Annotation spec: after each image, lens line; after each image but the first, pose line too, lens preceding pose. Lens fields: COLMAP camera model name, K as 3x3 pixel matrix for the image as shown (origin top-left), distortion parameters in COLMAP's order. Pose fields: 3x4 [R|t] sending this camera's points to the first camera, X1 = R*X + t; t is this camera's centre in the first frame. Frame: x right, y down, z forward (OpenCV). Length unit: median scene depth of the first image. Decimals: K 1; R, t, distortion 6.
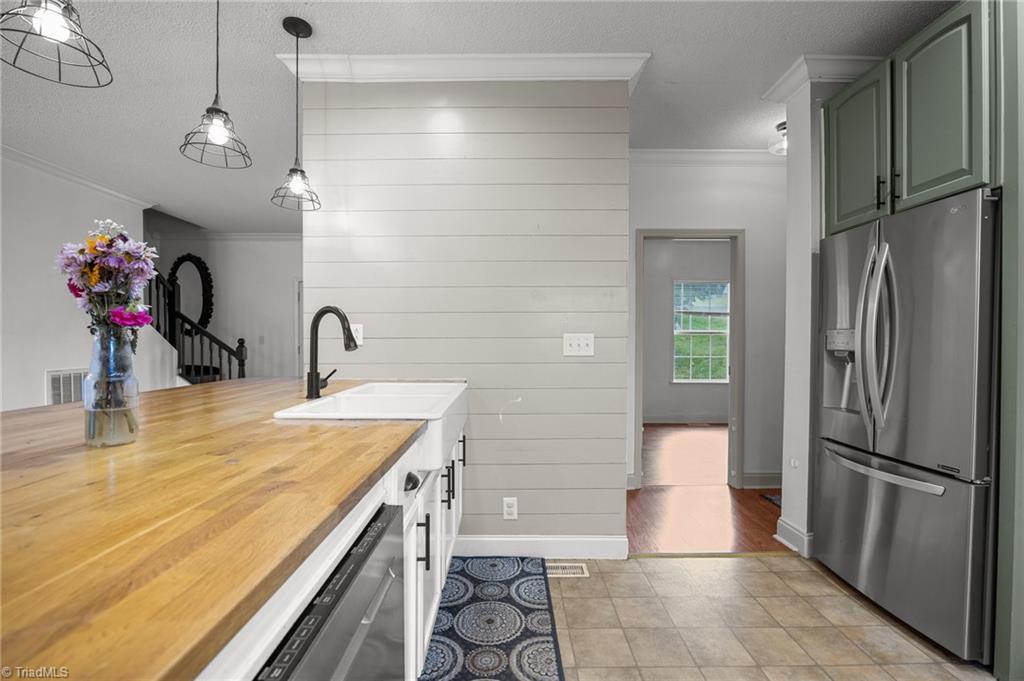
lens RADIAL K [[448.7, 0, 507.8], [0, 448.7, 343.1], [0, 0, 1]] dist [-0.014394, 0.001193]
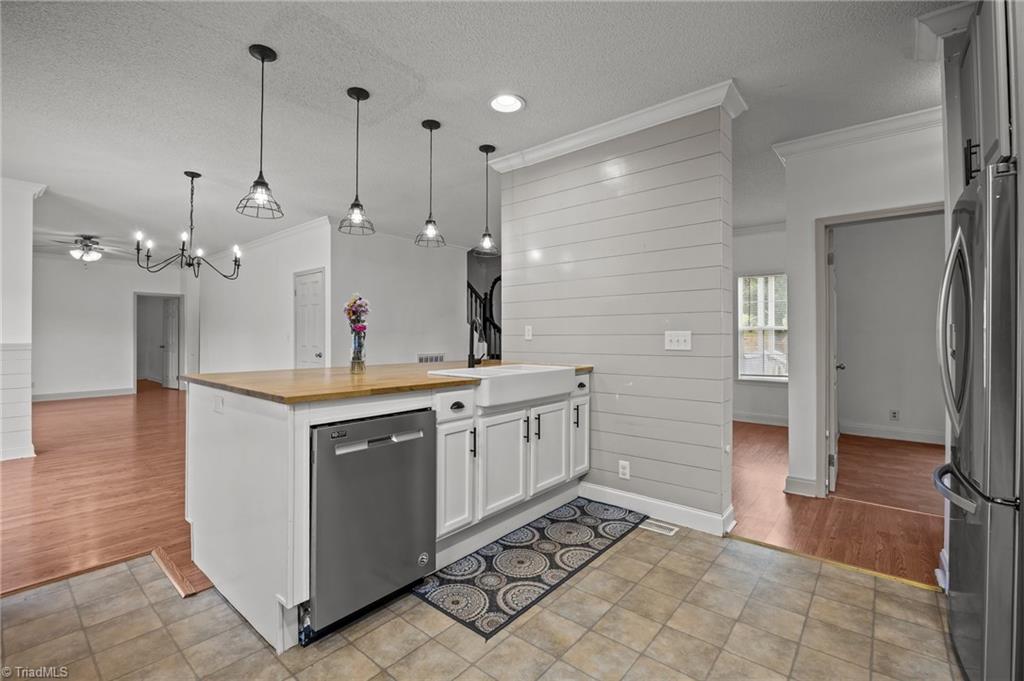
lens RADIAL K [[448.7, 0, 506.8], [0, 448.7, 326.1], [0, 0, 1]] dist [-0.014394, 0.001193]
pose [[0.761900, -0.014070, -0.647541, 0.639856], [-0.006211, 0.999559, -0.029026, 0.002552], [0.647664, 0.026137, 0.761477, -0.207308]]
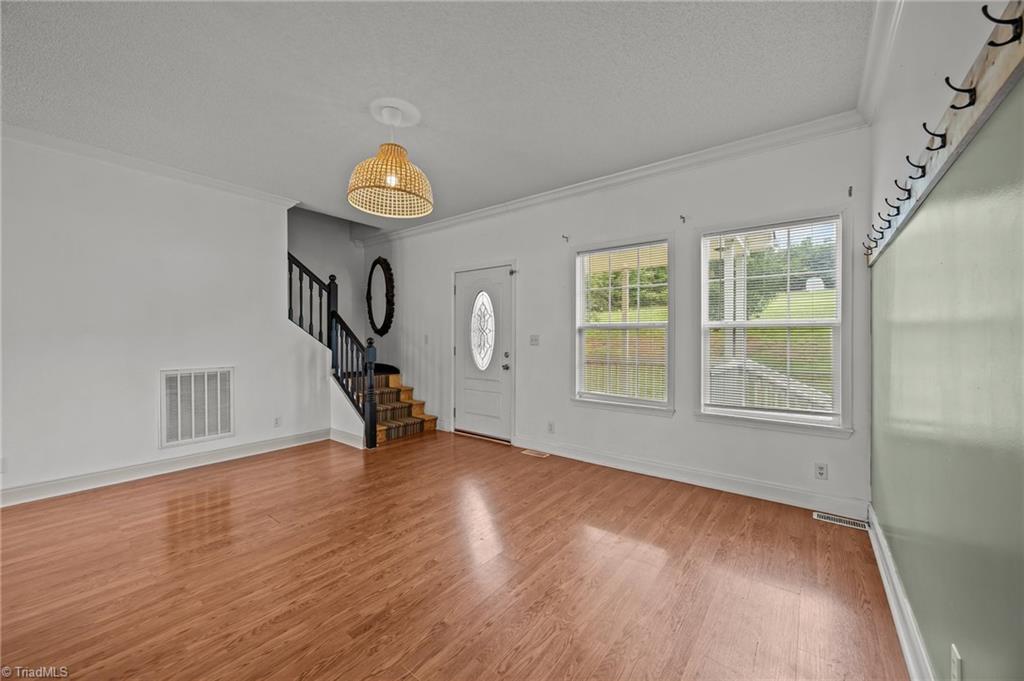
lens RADIAL K [[392.4, 0, 509.8], [0, 392.4, 342.3], [0, 0, 1]] dist [-0.003909, 0.000054]
pose [[0.801525, -0.002508, -0.597956, 0.214753], [-0.002064, 0.999974, -0.006961, 0.008906], [0.597957, 0.006814, 0.801499, 1.370352]]
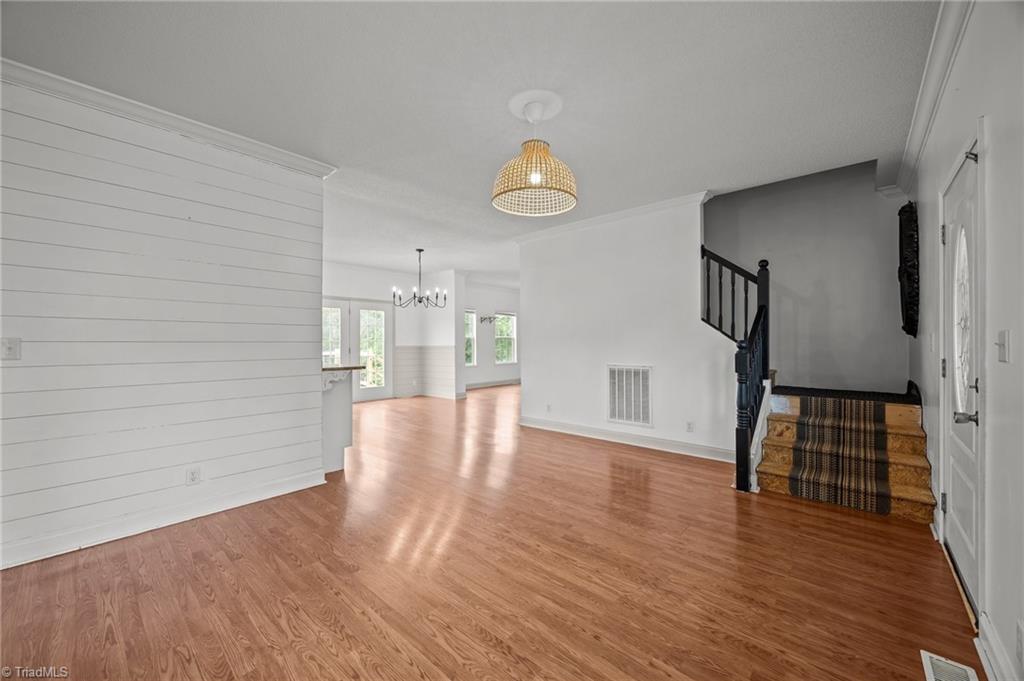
lens RADIAL K [[392.4, 0, 510.4], [0, 392.4, 340.9], [0, 0, 1]] dist [-0.003909, 0.000054]
pose [[-0.653810, -0.009140, -0.756603, 0.130127], [-0.016884, 0.999854, 0.002512, -0.013431], [0.756470, 0.014417, -0.653869, 2.858822]]
